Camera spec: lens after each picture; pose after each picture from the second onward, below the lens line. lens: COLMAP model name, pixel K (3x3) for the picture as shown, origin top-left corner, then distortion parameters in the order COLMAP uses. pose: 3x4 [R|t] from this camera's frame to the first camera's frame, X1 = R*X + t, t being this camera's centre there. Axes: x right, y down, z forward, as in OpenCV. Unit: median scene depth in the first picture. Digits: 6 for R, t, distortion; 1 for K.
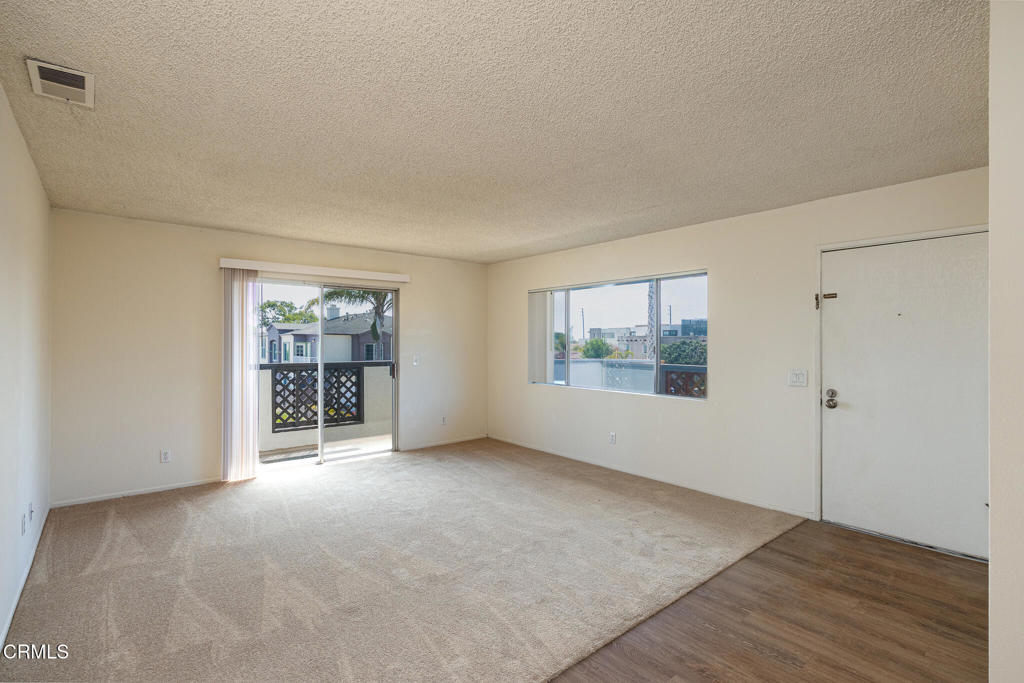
lens RADIAL K [[489.0, 0, 520.1], [0, 489.0, 347.3], [0, 0, 1]] dist [-0.001257, -0.000165]
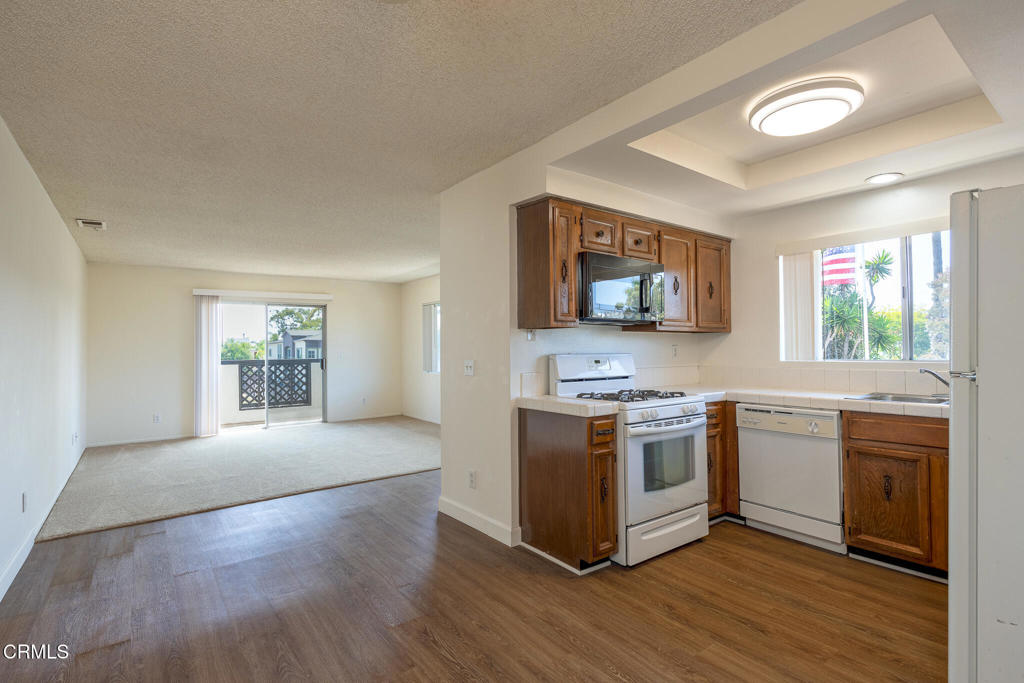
lens RADIAL K [[489.0, 0, 505.3], [0, 489.0, 343.6], [0, 0, 1]] dist [-0.001257, -0.000165]
pose [[0.998373, -0.011537, -0.055833, 0.309028], [0.010685, 0.999822, -0.015545, 0.015795], [0.056003, 0.014923, 0.998319, -0.323236]]
